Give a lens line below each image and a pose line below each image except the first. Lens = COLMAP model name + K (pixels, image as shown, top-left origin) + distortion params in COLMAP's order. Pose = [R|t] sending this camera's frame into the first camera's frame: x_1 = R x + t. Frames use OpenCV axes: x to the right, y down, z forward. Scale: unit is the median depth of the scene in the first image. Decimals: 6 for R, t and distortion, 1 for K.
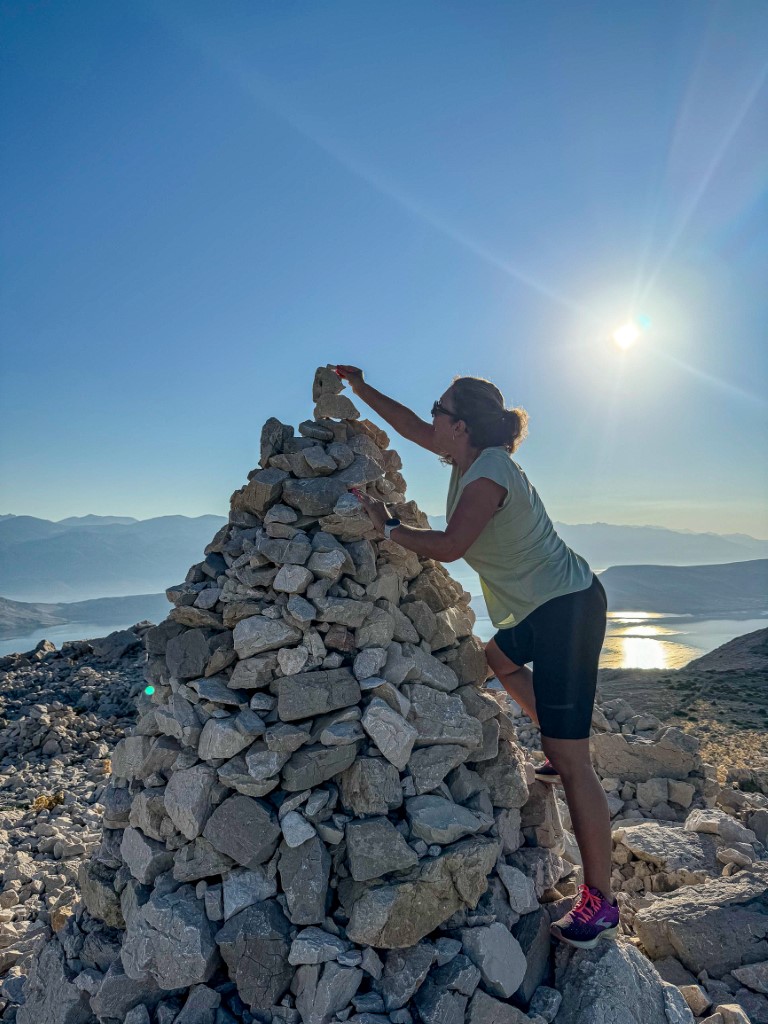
lens RADIAL K [[725.8, 0, 384.0], [0, 725.8, 512.0], [0, 0, 1]] dist [0.040004, -0.095708]
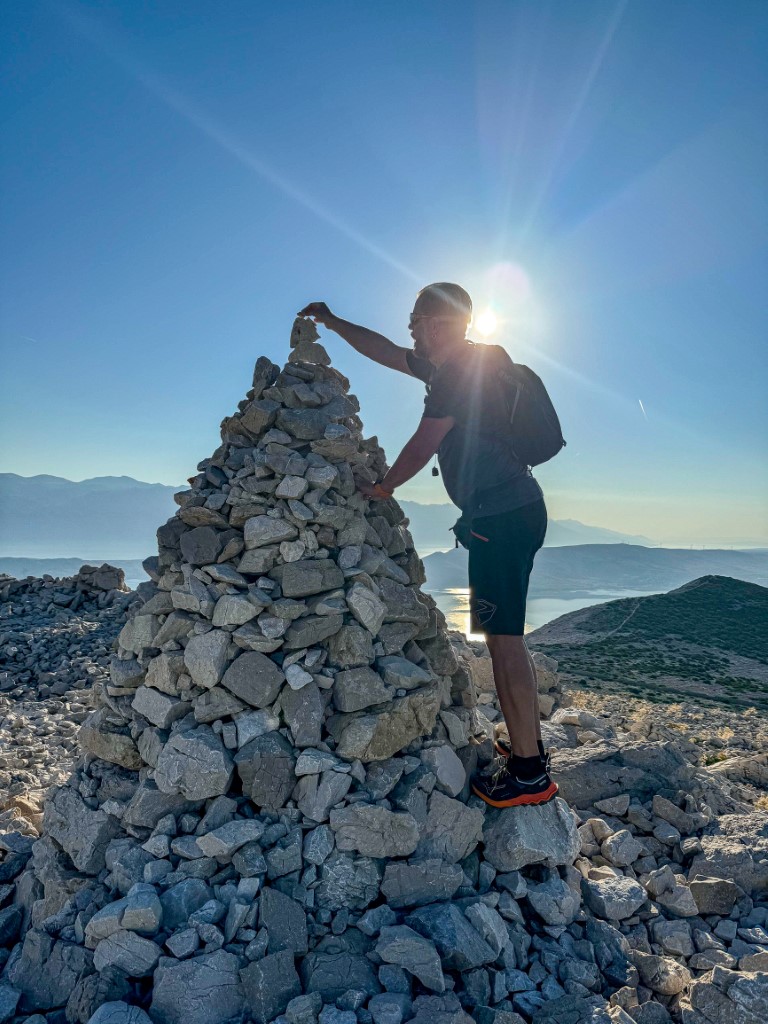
lens RADIAL K [[725.8, 0, 384.0], [0, 725.8, 512.0], [0, 0, 1]] dist [0.040004, -0.095708]
pose [[0.979004, 0.047198, 0.198302, -0.226662], [-0.054638, 0.997986, 0.032213, 0.089566], [-0.196383, -0.042372, 0.979611, -0.260477]]
